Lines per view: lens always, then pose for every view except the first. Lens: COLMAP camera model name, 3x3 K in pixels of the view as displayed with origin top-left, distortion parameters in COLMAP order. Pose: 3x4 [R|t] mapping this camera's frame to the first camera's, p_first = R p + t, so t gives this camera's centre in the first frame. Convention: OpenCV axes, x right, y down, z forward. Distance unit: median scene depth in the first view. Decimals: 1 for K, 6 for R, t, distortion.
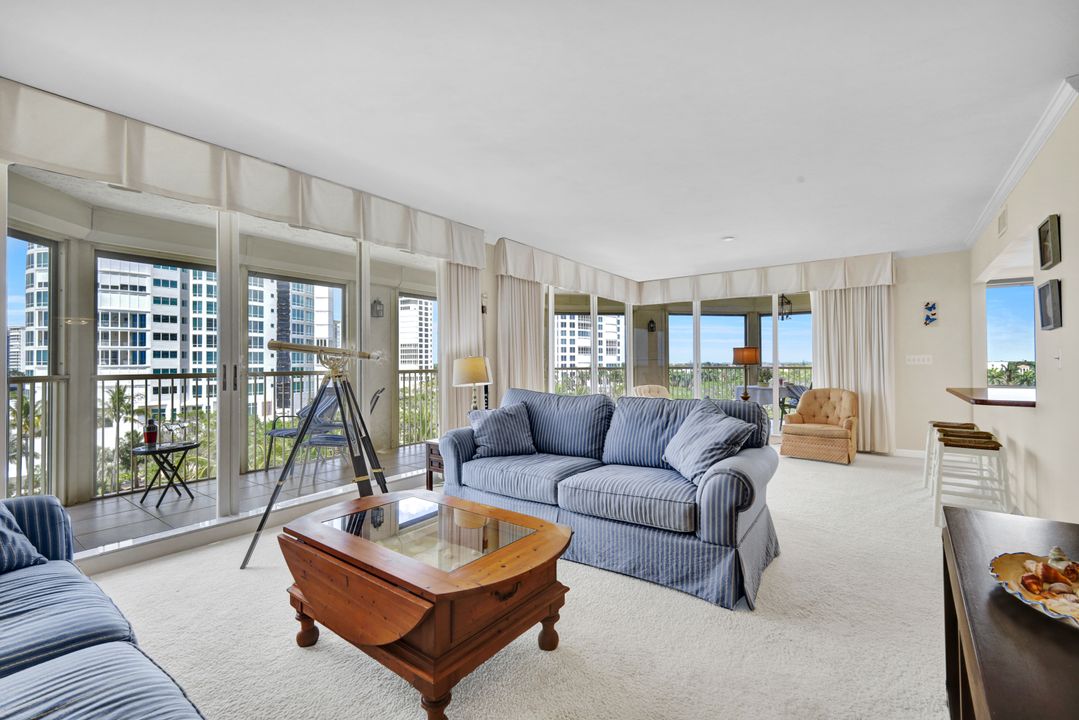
lens RADIAL K [[471.7, 0, 545.6], [0, 471.7, 357.0], [0, 0, 1]] dist [-0.000331, 0.000063]
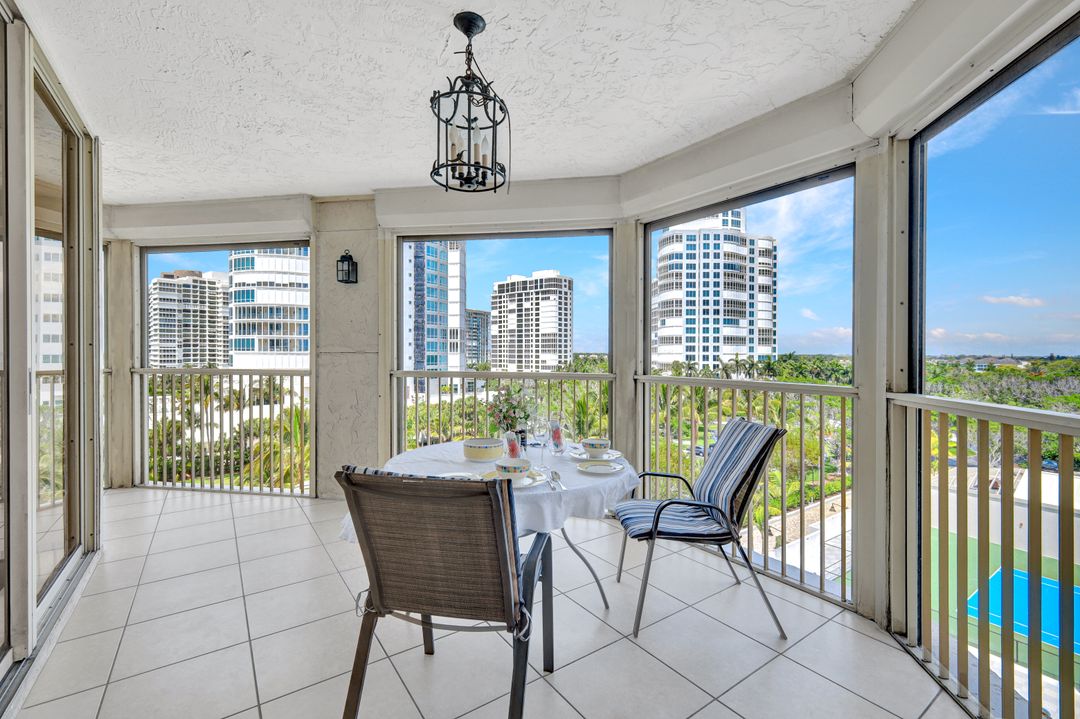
lens RADIAL K [[472.1, 0, 544.9], [0, 472.1, 355.1], [0, 0, 1]] dist [-0.000331, 0.000063]
pose [[0.950344, 0.011864, -0.310974, 0.876356], [-0.006427, 0.999808, 0.018504, -0.000717], [0.311134, -0.015586, 0.950238, 1.141461]]
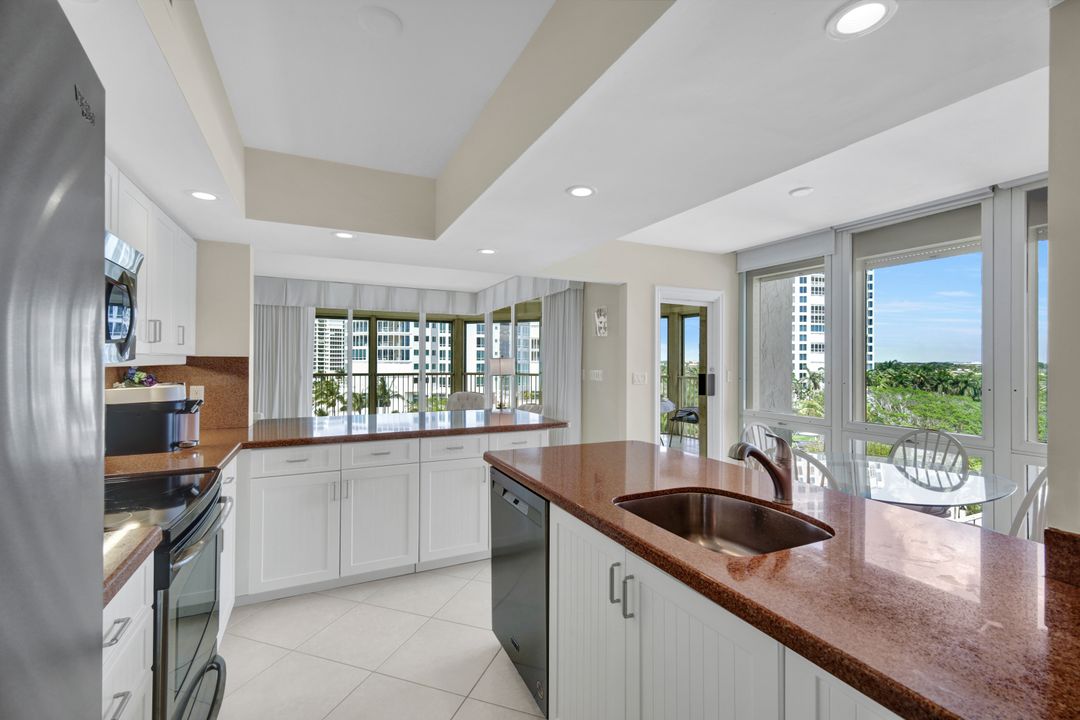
lens RADIAL K [[472.1, 0, 542.5], [0, 472.1, 363.0], [0, 0, 1]] dist [-0.000331, 0.000063]
pose [[0.886825, 0.011634, -0.461959, 1.117386], [-0.003327, 0.999818, 0.018793, -0.032808], [0.462093, -0.015129, 0.886702, 0.191730]]
